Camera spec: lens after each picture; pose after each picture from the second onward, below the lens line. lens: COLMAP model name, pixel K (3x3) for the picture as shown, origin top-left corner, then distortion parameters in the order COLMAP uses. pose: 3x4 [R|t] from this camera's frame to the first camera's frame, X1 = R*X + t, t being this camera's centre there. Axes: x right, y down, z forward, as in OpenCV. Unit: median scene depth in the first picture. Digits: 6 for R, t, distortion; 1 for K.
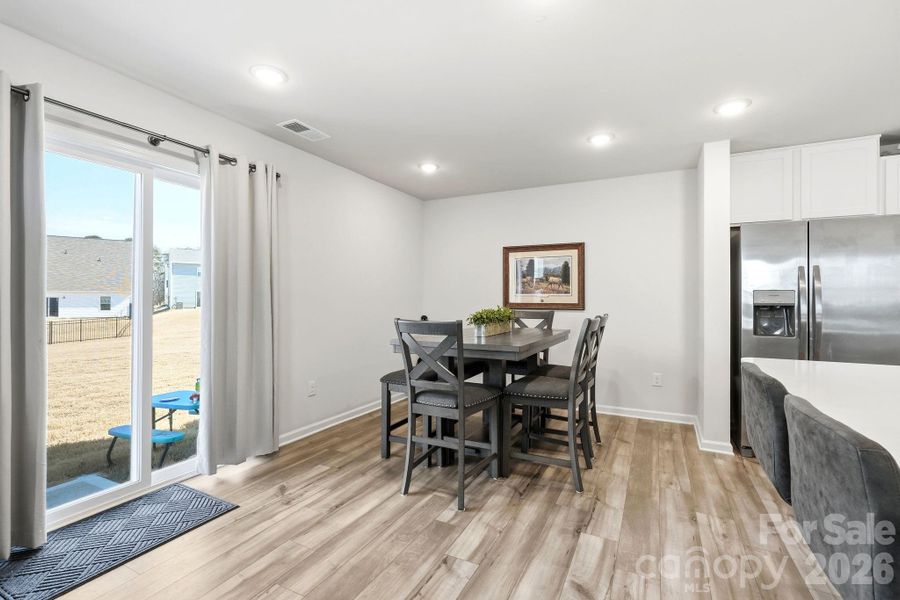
lens RADIAL K [[406.5, 0, 455.3], [0, 406.5, 295.4], [0, 0, 1]] dist [-0.001825, 0.000071]
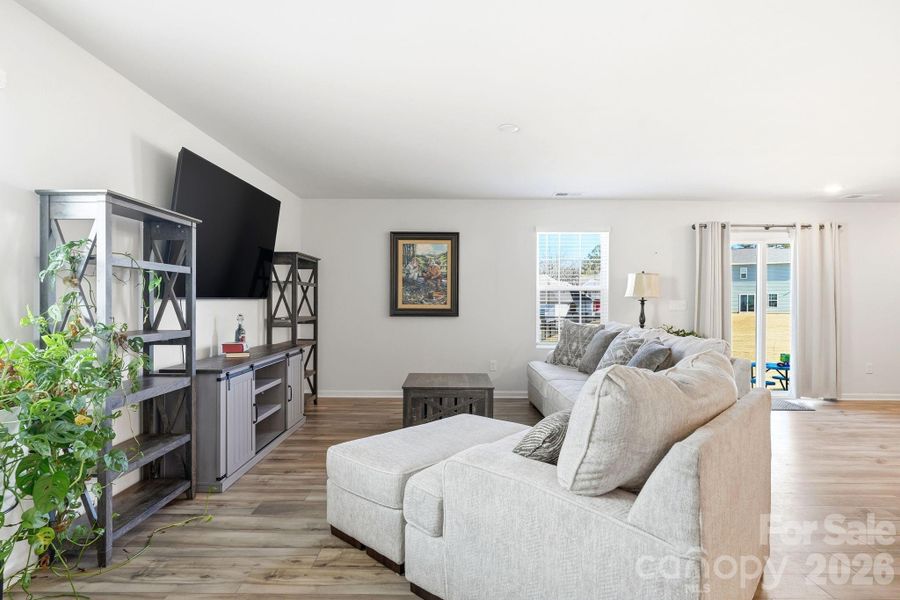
lens RADIAL K [[490.1, 0, 449.7], [0, 490.1, 300.4], [0, 0, 1]] dist [0.000583, -0.000493]
pose [[0.451108, -0.003564, -0.892462, 0.593483], [0.002999, 0.999992, -0.002478, -0.008308], [0.892464, -0.001559, 0.451115, -1.241431]]
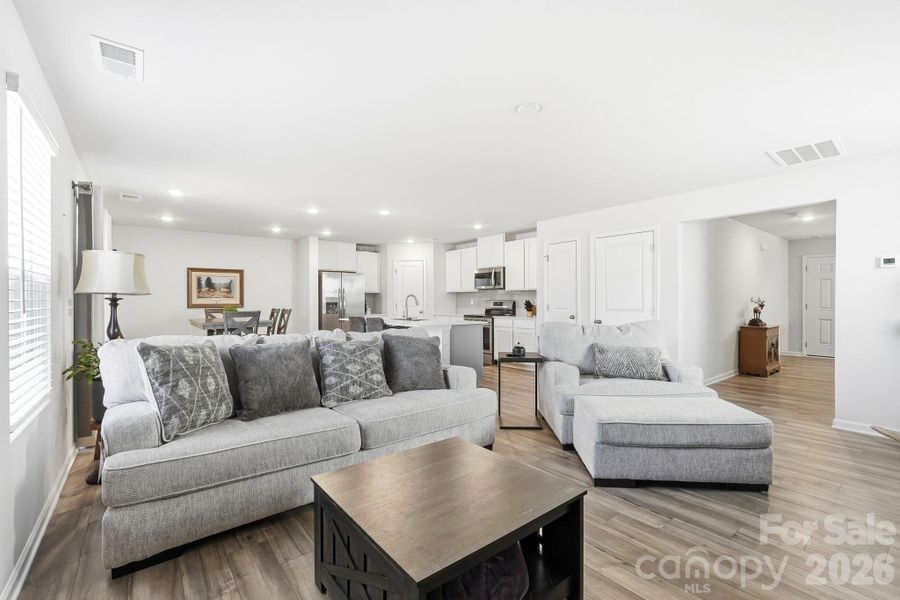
lens RADIAL K [[395.9, 0, 447.2], [0, 395.9, 299.1], [0, 0, 1]] dist [-0.000564, 0.000155]
pose [[0.424911, -0.005630, 0.905217, -1.243907], [0.000167, 0.999981, 0.006142, -0.015557], [-0.905235, -0.002458, 0.424904, -0.787584]]
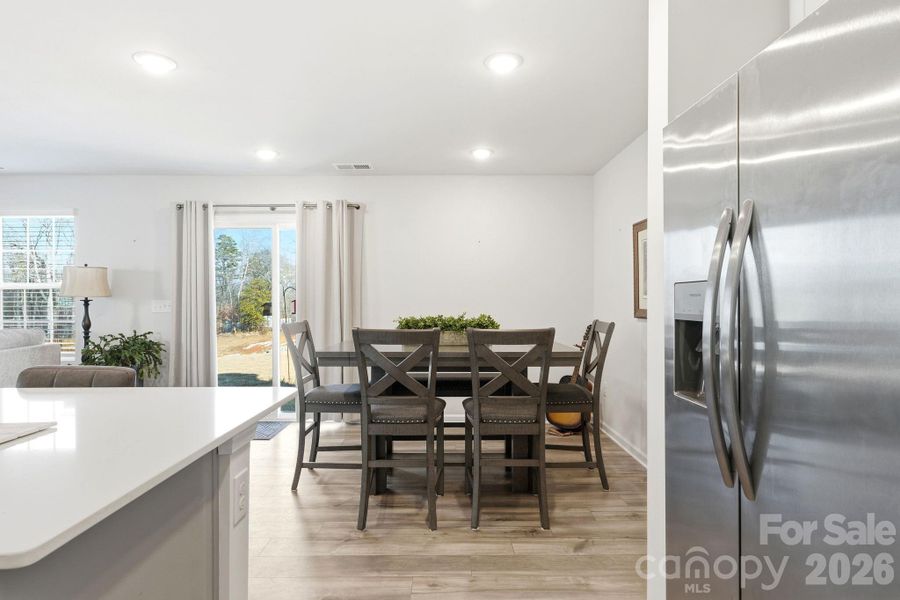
lens RADIAL K [[496.8, 0, 449.1], [0, 496.8, 300.1], [0, 0, 1]] dist [-0.000640, 0.000271]
pose [[0.445474, -0.005605, -0.895277, 1.109001], [0.012881, 0.999917, 0.000149, 0.002237], [0.895202, -0.011598, 0.445509, 0.589746]]
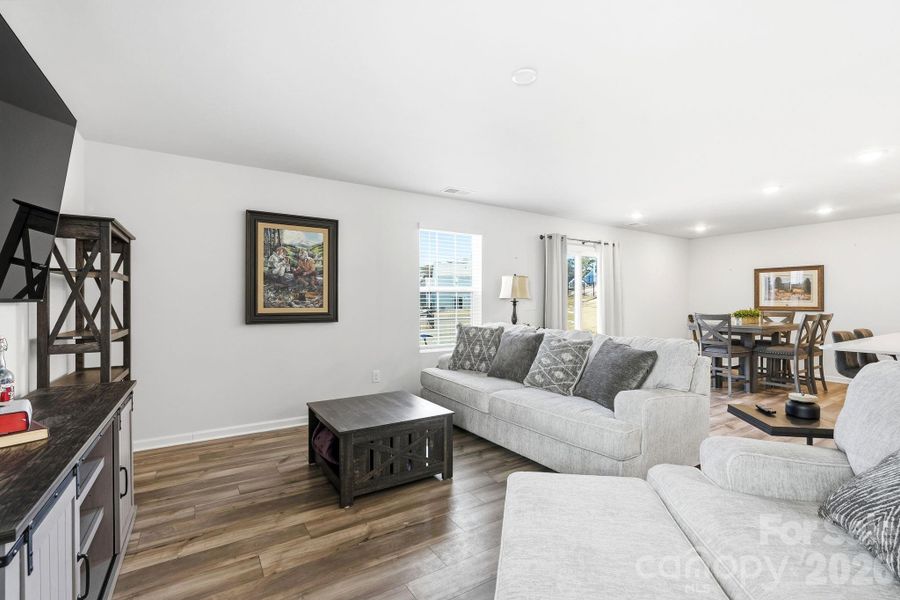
lens RADIAL K [[402.7, 0, 452.0], [0, 402.7, 303.0], [0, 0, 1]] dist [-0.001239, 0.000236]
pose [[0.861327, -0.001925, -0.508048, -0.135405], [0.006246, 0.999957, 0.006801, -0.017741], [0.508013, -0.009031, 0.861302, -1.285783]]
